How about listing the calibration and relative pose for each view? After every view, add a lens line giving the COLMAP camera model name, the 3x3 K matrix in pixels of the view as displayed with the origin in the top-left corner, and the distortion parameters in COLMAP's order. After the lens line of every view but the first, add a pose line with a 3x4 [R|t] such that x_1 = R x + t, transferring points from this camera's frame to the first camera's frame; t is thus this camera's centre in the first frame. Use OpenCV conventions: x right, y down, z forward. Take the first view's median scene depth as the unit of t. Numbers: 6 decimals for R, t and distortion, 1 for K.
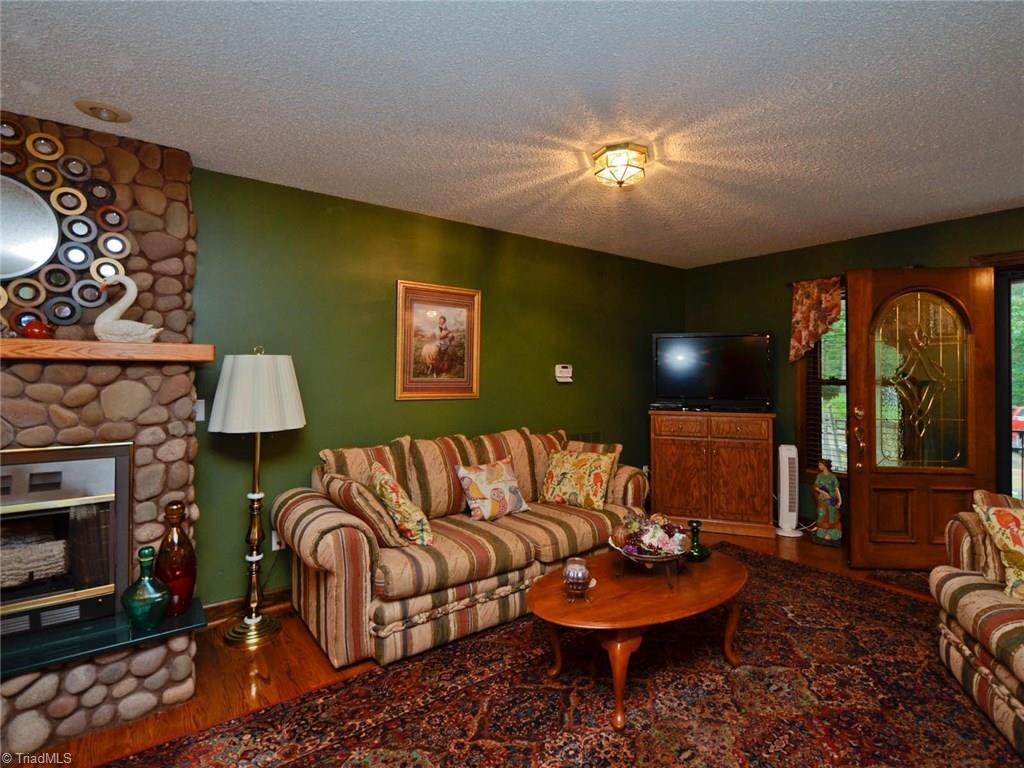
lens RADIAL K [[514.5, 0, 518.7], [0, 514.5, 373.0], [0, 0, 1]] dist [0.006023, -0.001260]
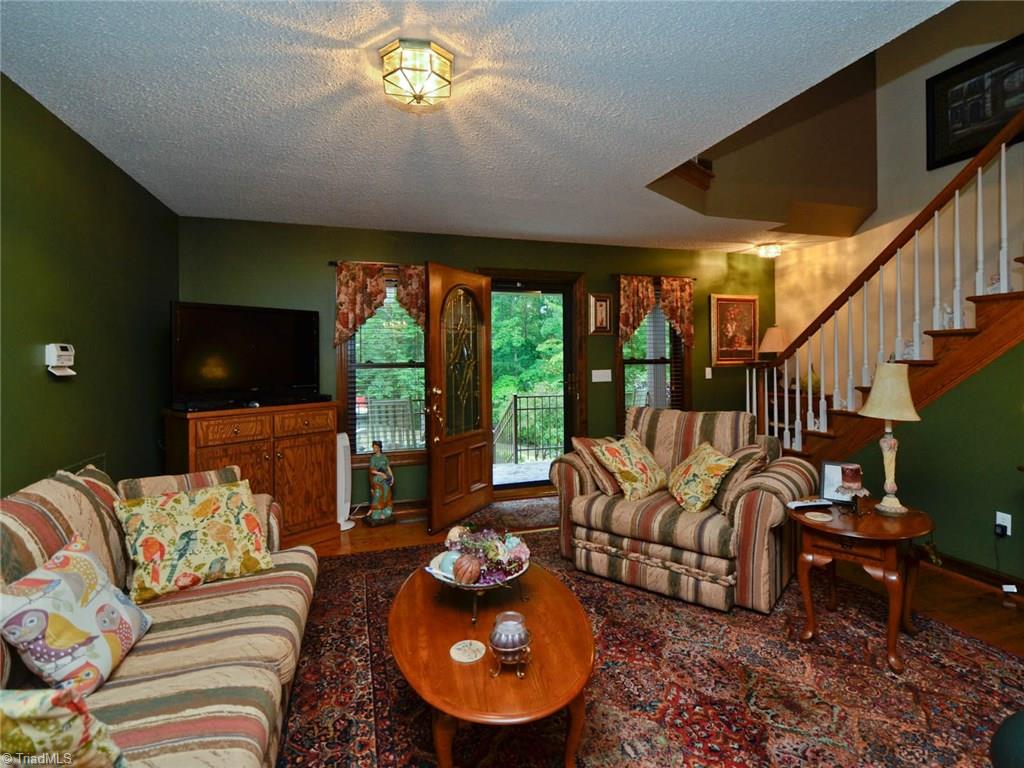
lens RADIAL K [[533.0, 0, 511.9], [0, 533.0, 356.3], [0, 0, 1]] dist [0.012963, -0.000697]
pose [[0.315259, -0.003978, 0.948997, -0.363744], [0.010091, 0.999949, 0.000840, 0.001525], [-0.948952, 0.009311, 0.315283, 0.469810]]
